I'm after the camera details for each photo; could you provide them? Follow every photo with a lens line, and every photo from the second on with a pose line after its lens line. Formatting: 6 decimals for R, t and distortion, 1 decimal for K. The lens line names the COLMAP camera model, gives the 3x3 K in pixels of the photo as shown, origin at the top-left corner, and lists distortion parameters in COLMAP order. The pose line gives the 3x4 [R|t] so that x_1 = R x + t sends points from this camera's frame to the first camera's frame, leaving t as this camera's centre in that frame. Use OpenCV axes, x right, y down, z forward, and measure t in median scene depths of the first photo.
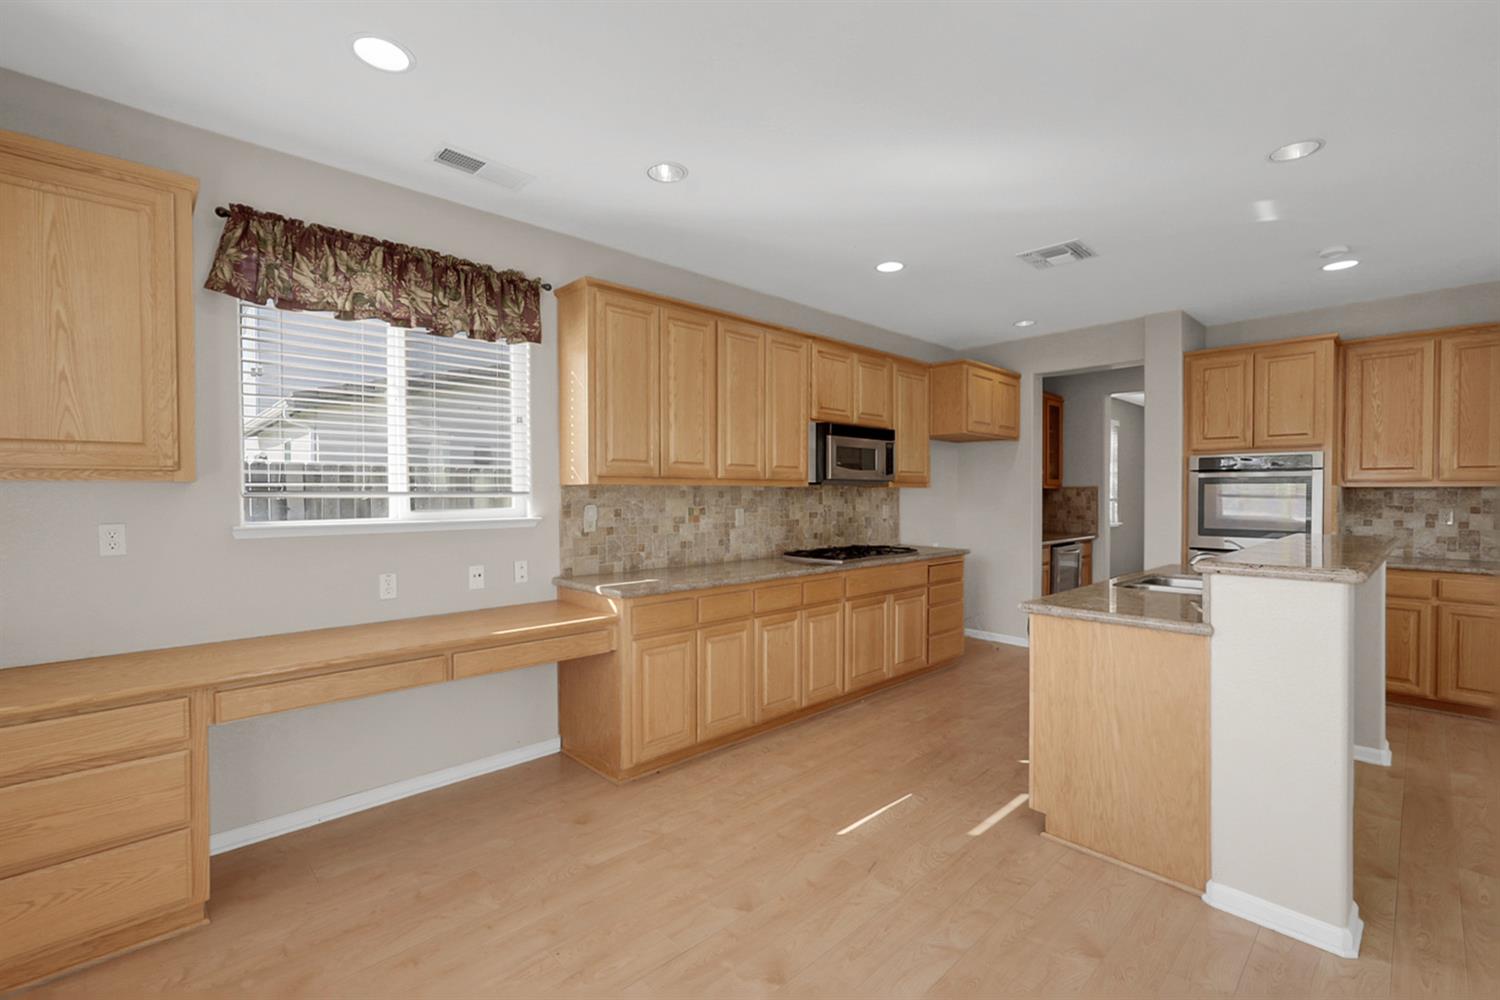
lens RADIAL K [[671.0, 0, 767.0], [0, 671.0, 500.9], [0, 0, 1]] dist [-0.000387, 0.000108]
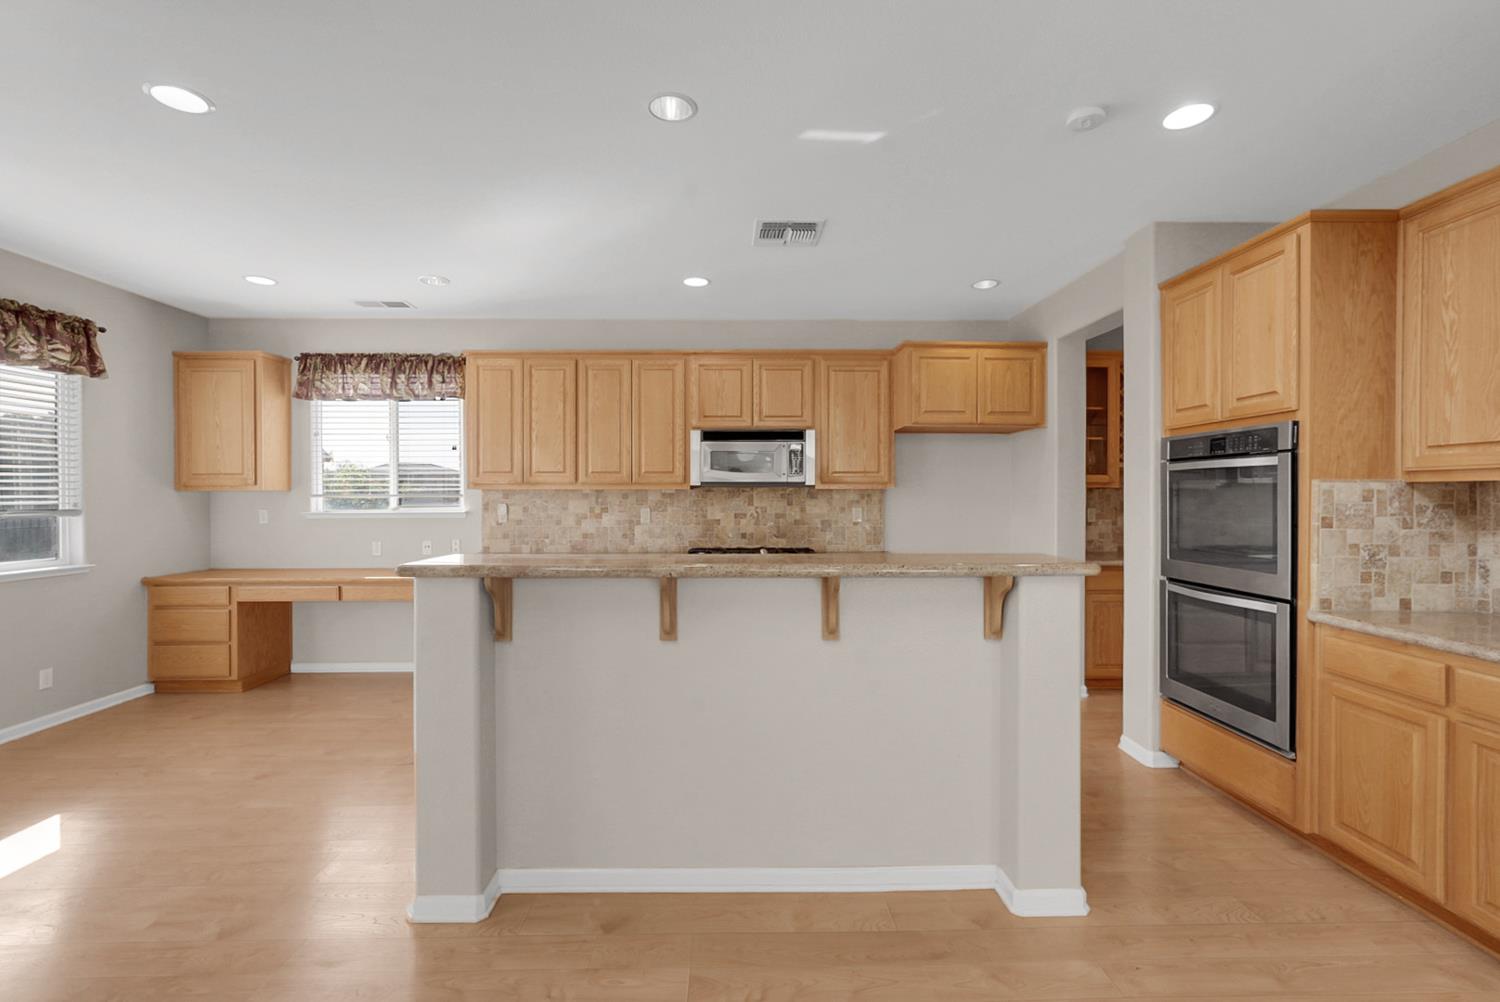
lens RADIAL K [[682.2, 0, 750.0], [0, 682.2, 501.0], [0, 0, 1]] dist [0.001385, 0.000771]
pose [[0.717643, 0.004864, -0.696394, 0.973920], [-0.007396, 0.999972, -0.000637, -0.002074], [0.696372, 0.005607, 0.717659, 0.279750]]
